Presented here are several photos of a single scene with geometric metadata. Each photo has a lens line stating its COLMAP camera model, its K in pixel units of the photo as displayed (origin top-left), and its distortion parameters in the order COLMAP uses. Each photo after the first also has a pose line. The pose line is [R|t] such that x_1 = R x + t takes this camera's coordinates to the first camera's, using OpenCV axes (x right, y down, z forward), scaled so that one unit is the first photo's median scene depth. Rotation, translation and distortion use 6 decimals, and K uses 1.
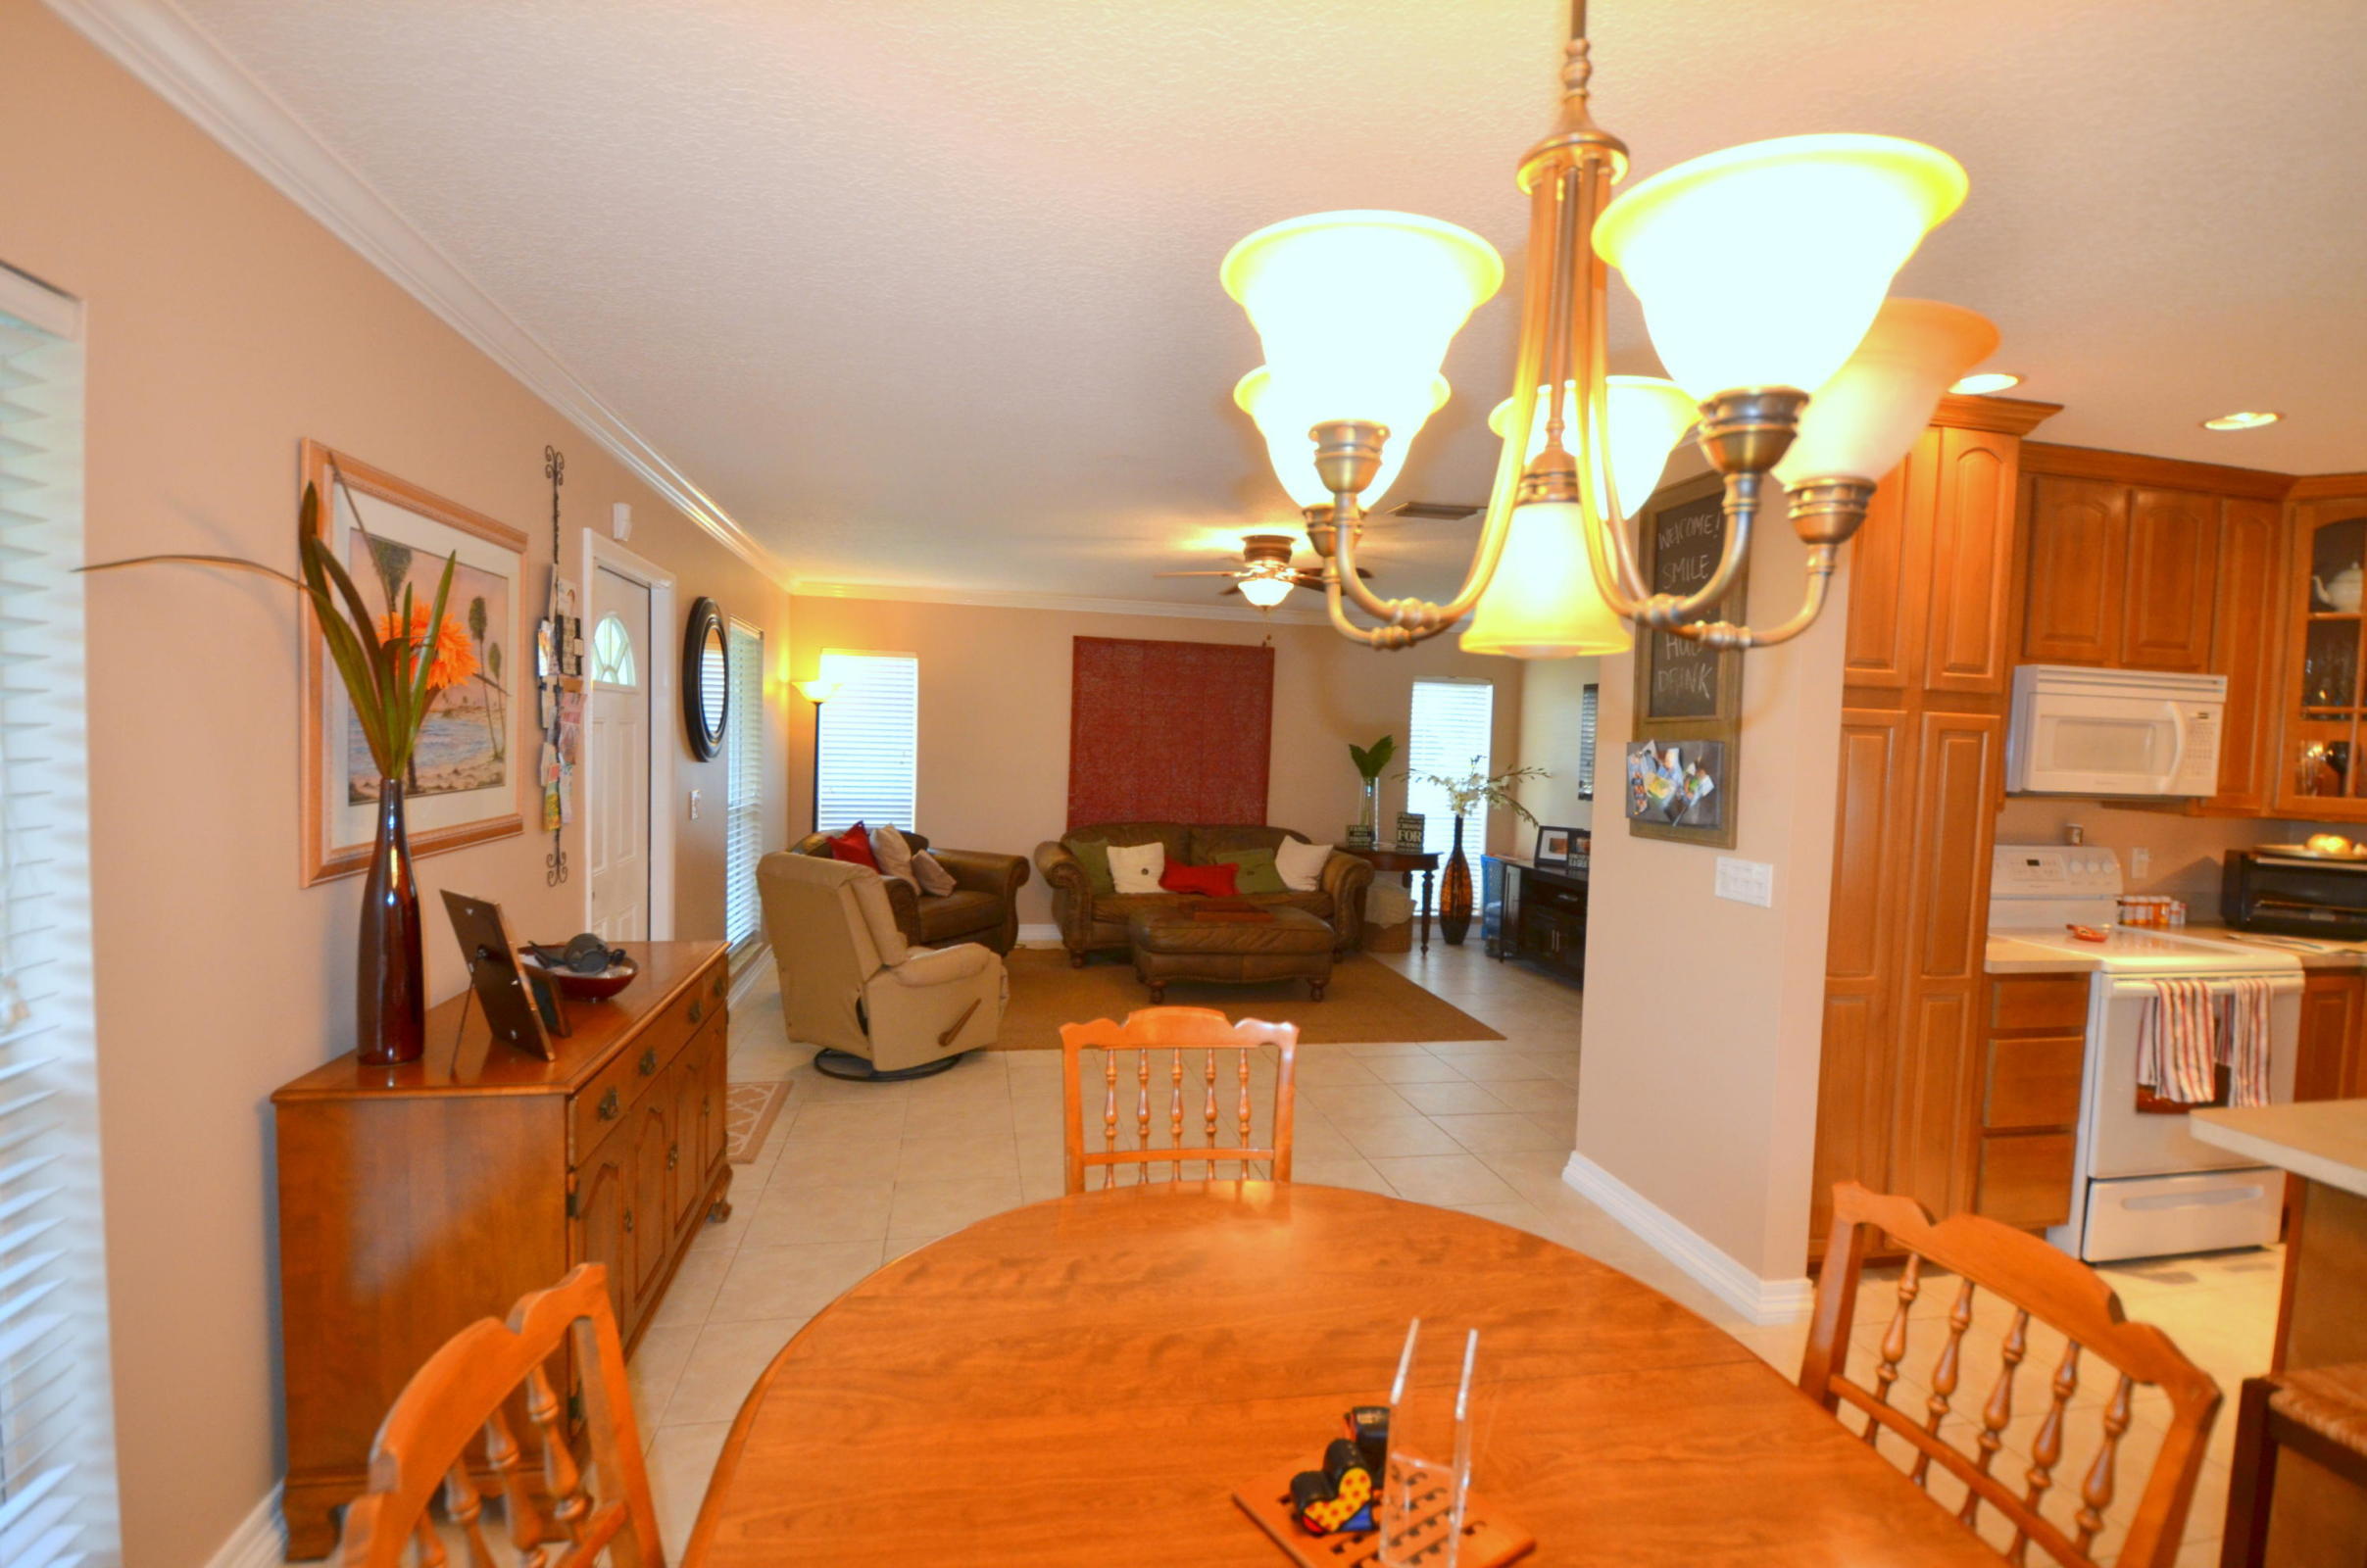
lens RADIAL K [[1095.7, 0, 1169.5], [0, 1095.7, 789.4], [0, 0, 1]] dist [-0.017540, -0.002391]
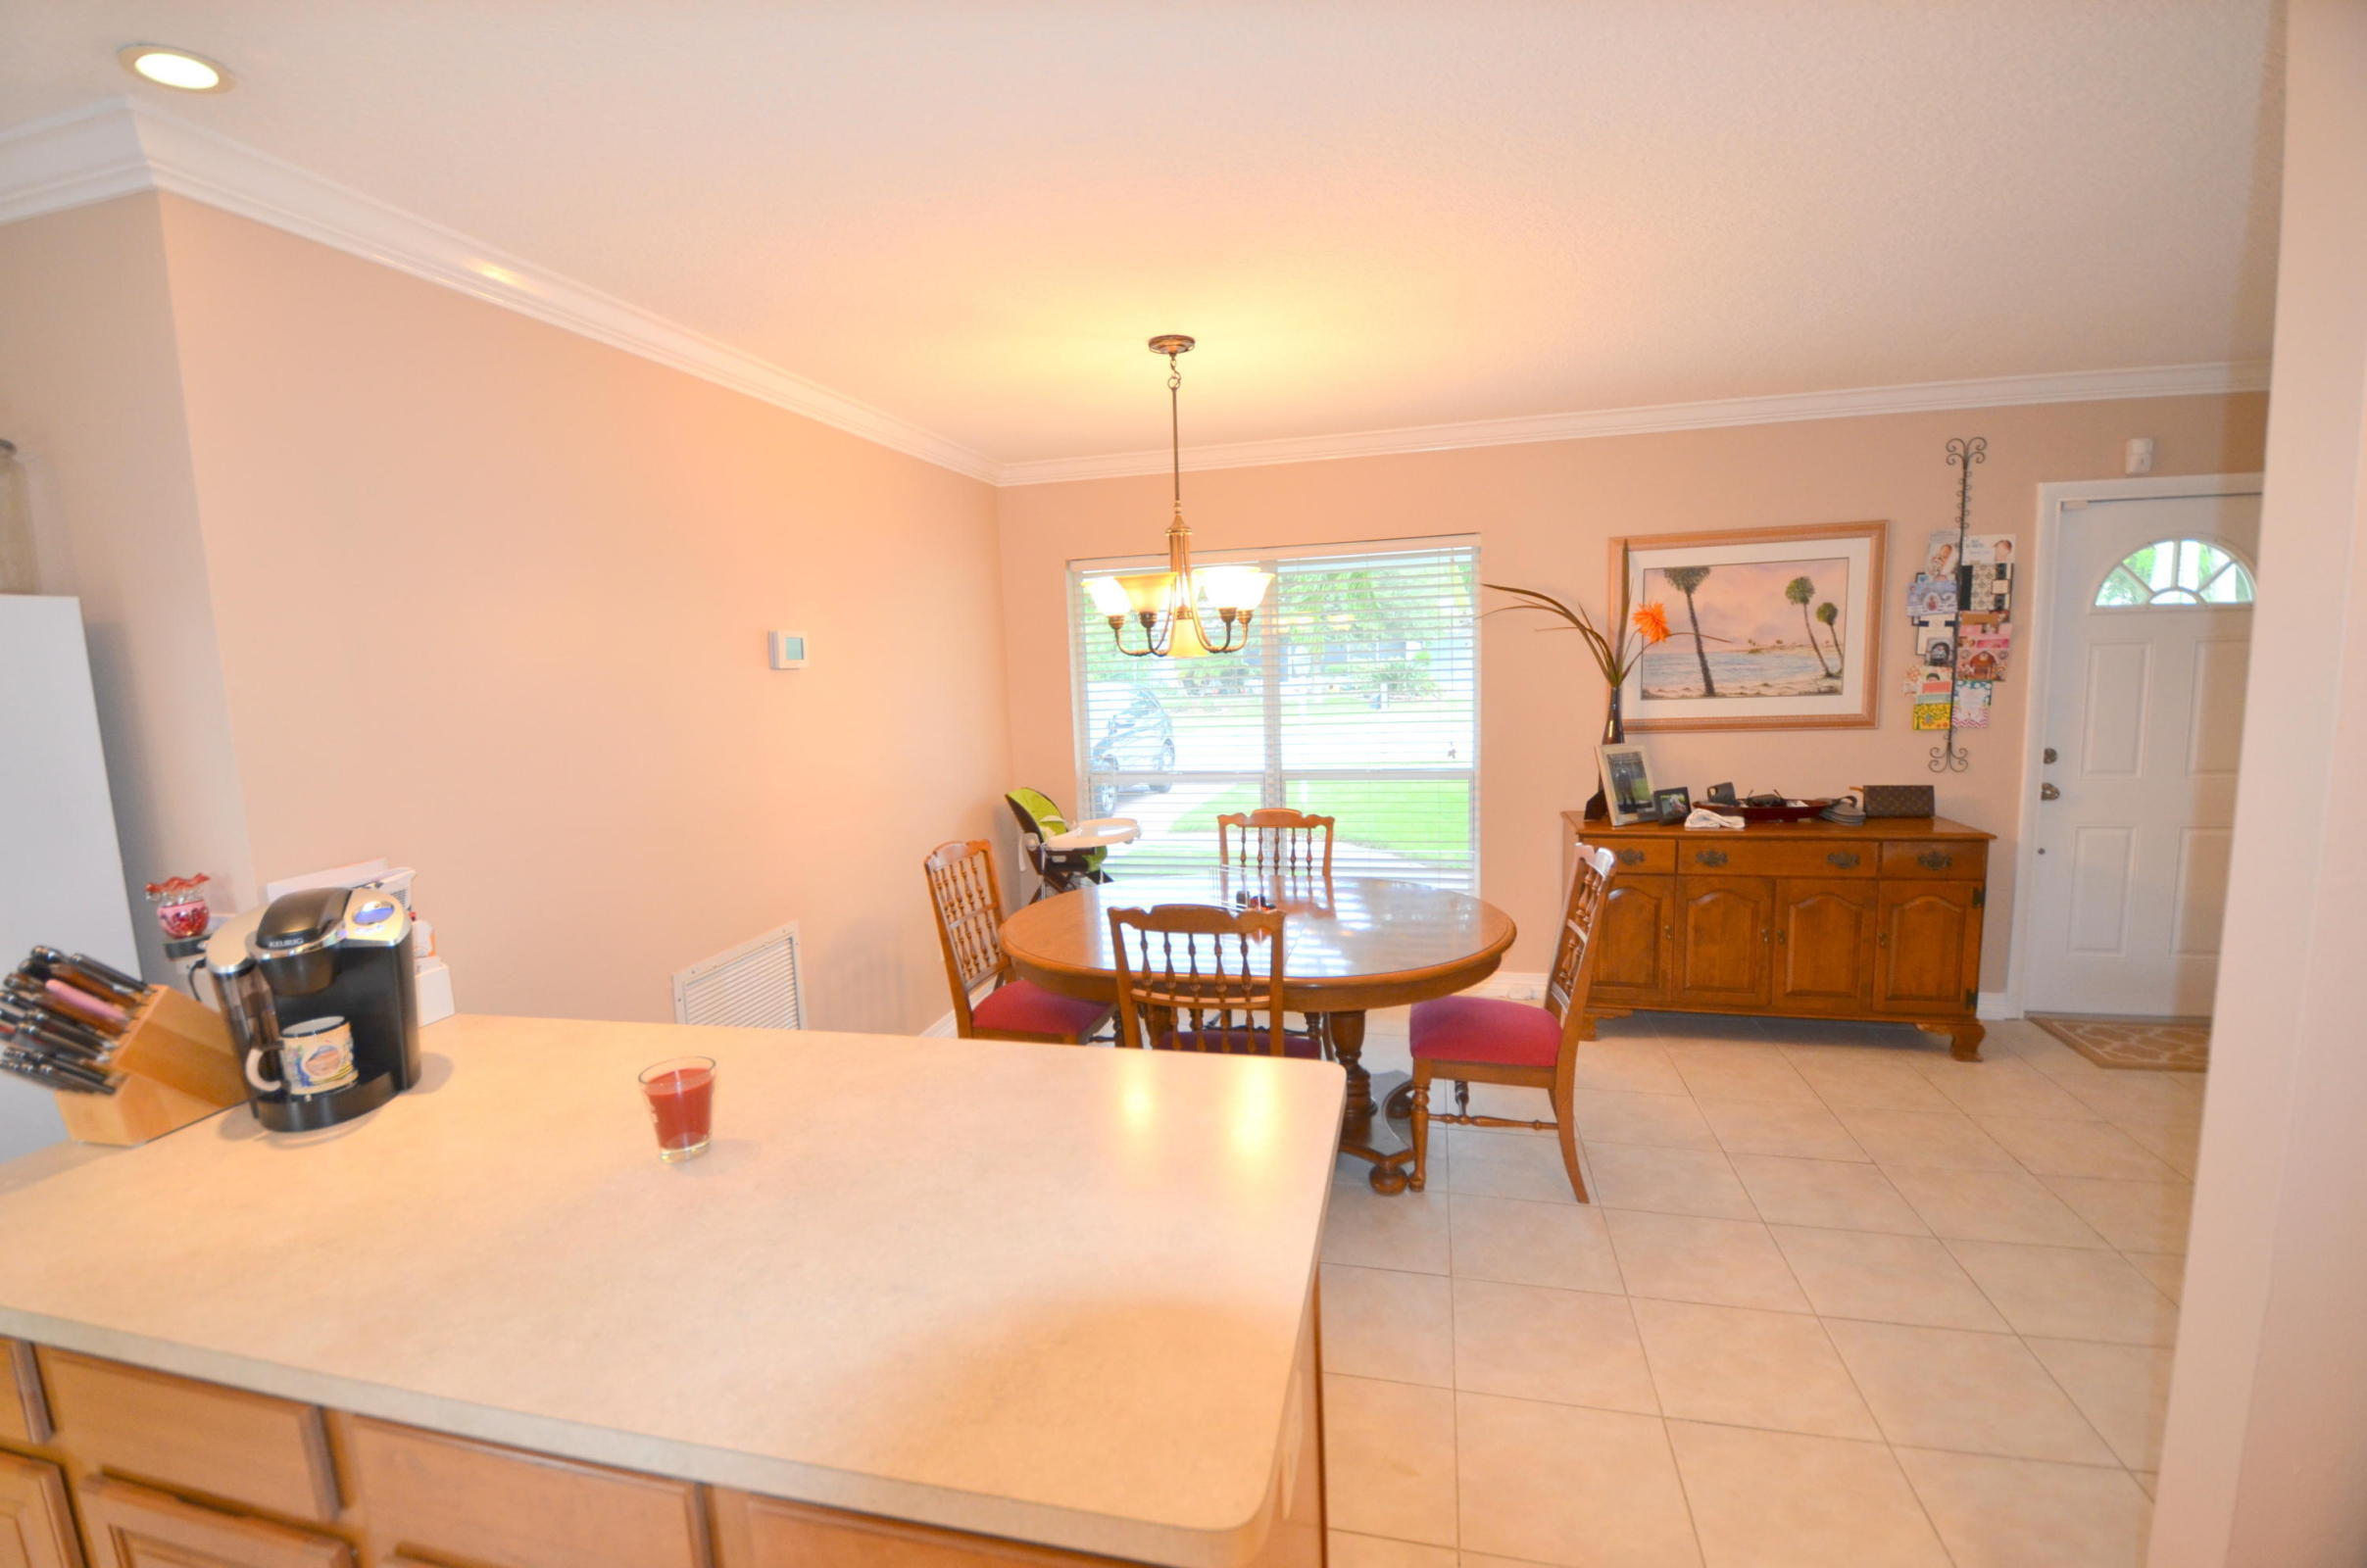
lens RADIAL K [[1033.8, 0, 1169.2], [0, 1033.8, 781.9], [0, 0, 1]] dist [-0.004058, -0.005743]
pose [[-0.425639, 0.101478, -0.899185, 0.724619], [-0.016126, 0.992684, 0.119664, -0.026136], [0.904749, 0.065434, -0.420888, 0.491737]]
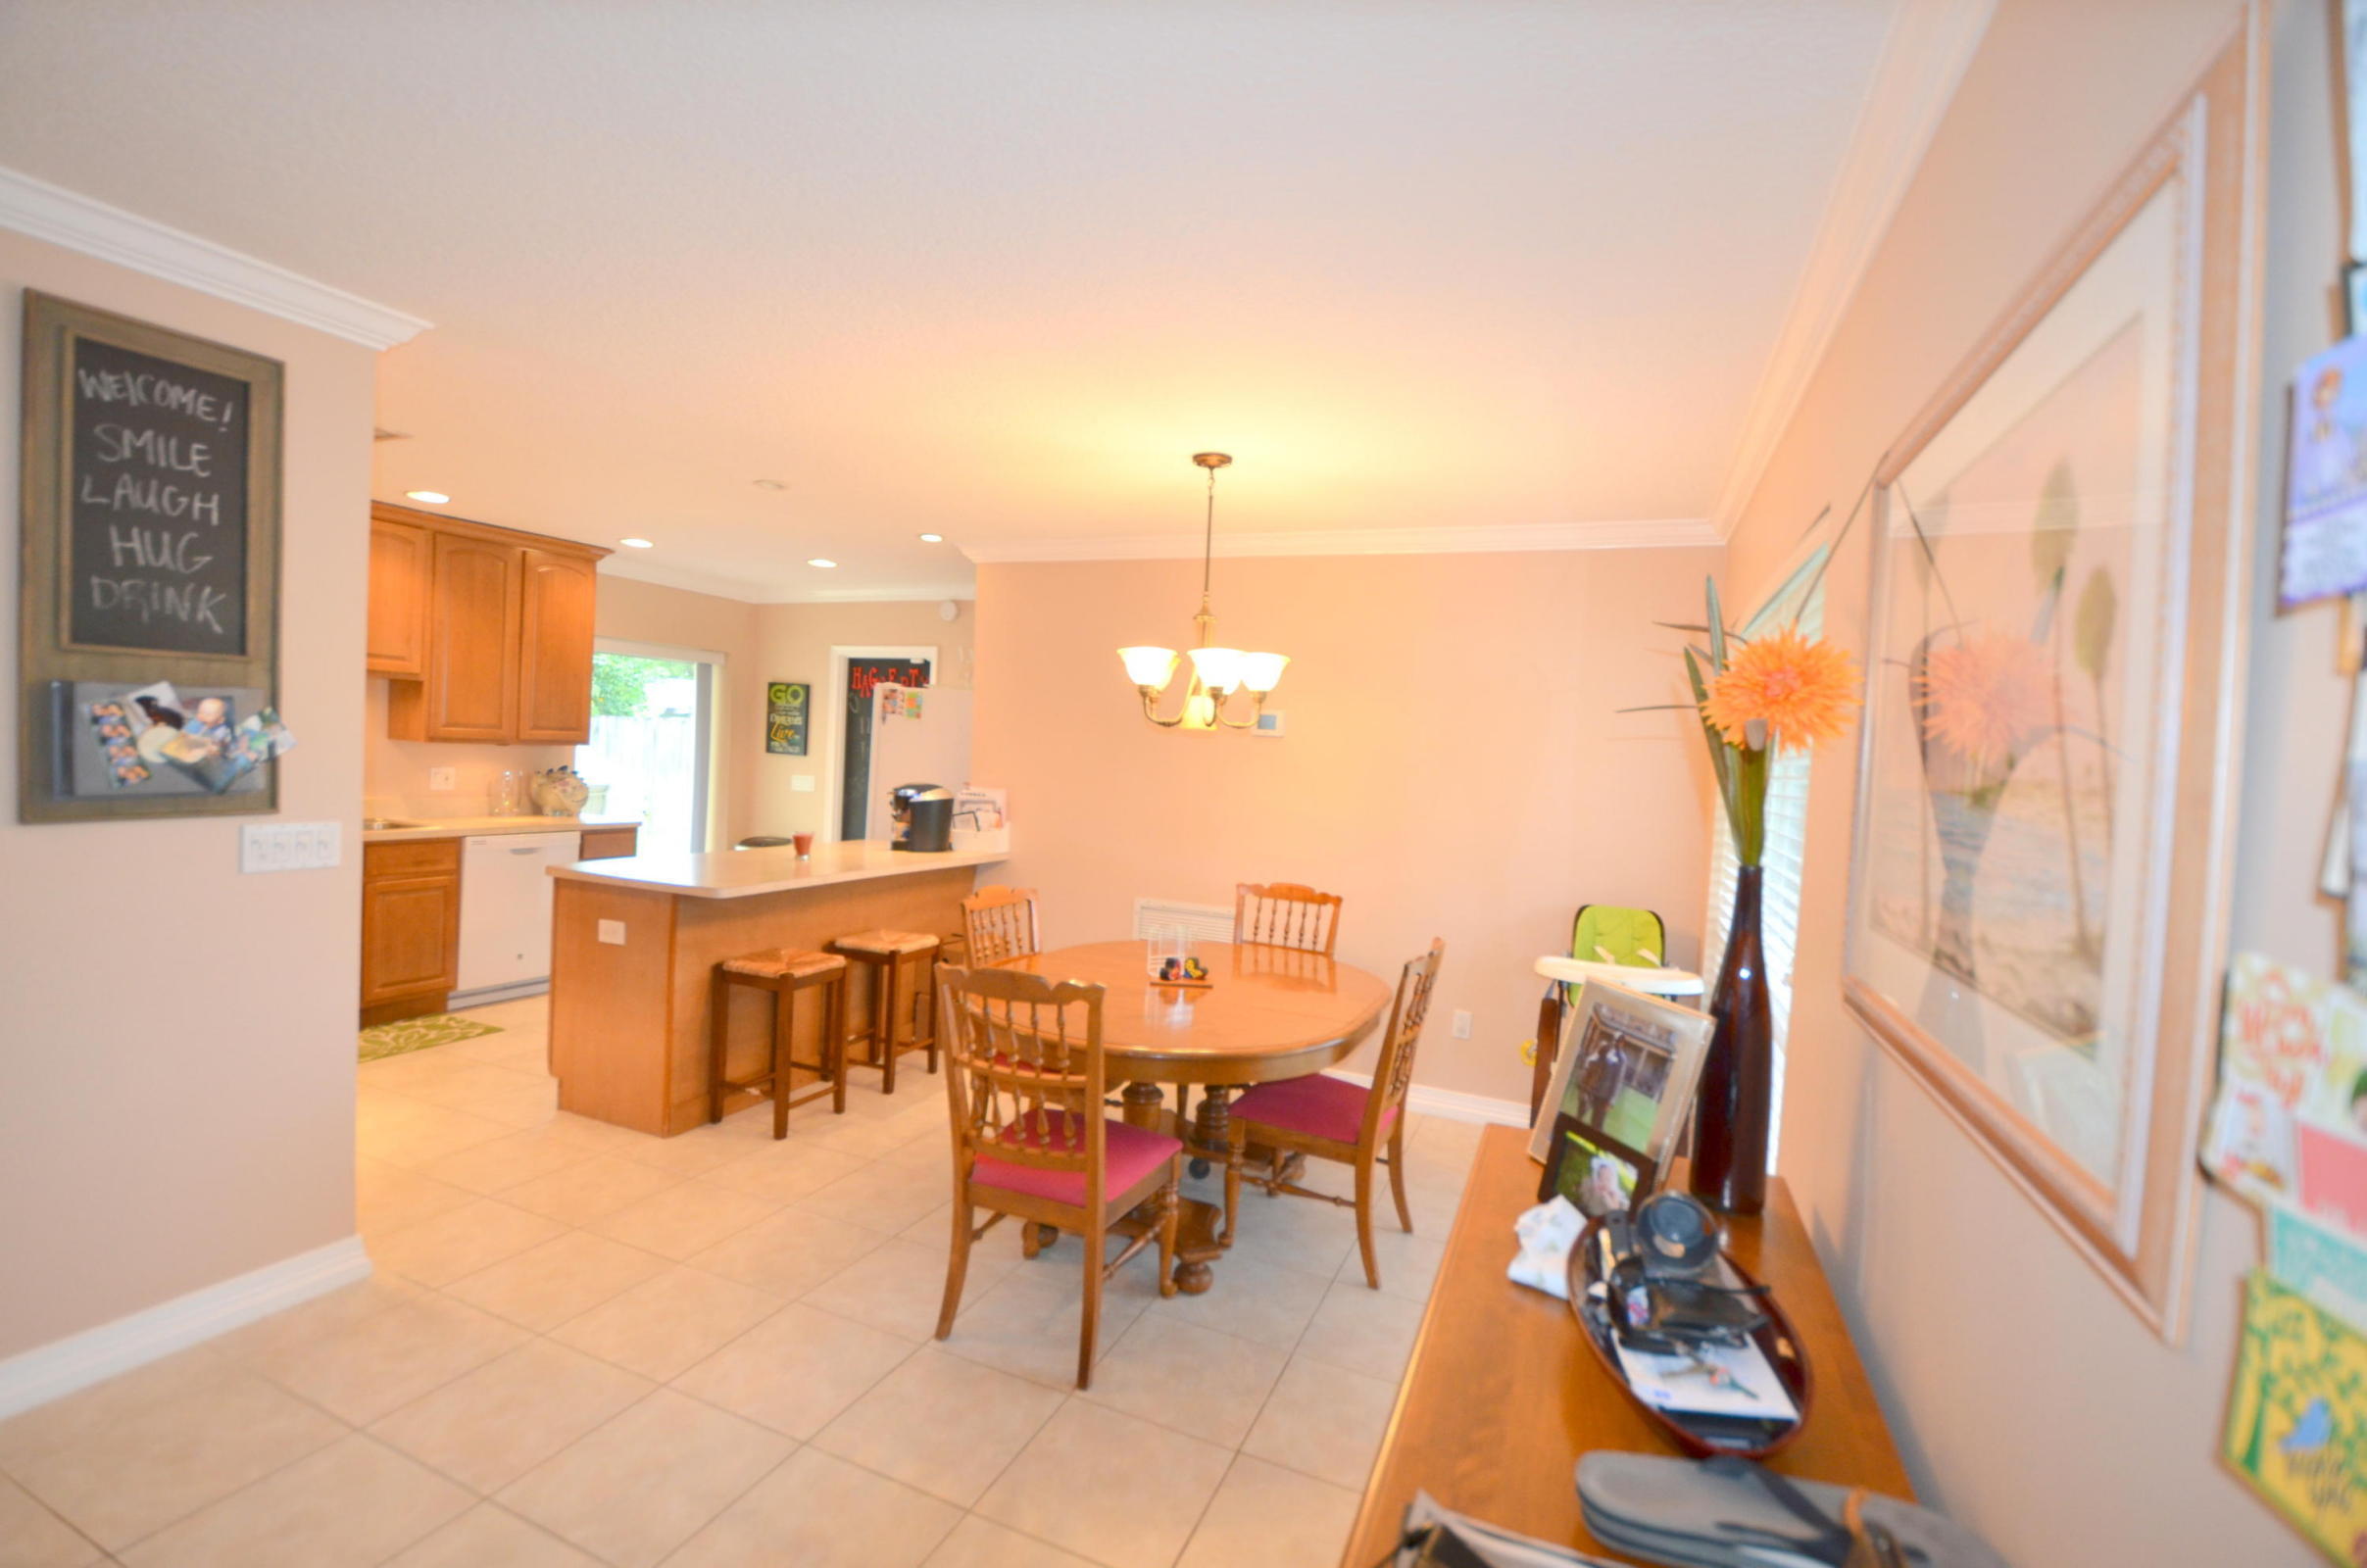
lens RADIAL K [[1033.8, 0, 1166.2], [0, 1033.8, 790.0], [0, 0, 1]] dist [-0.004058, -0.005743]
pose [[-0.827277, -0.097588, 0.553253, -0.357554], [-0.049849, 0.993664, 0.100733, -0.055825], [-0.559578, 0.055755, -0.826900, 0.868544]]
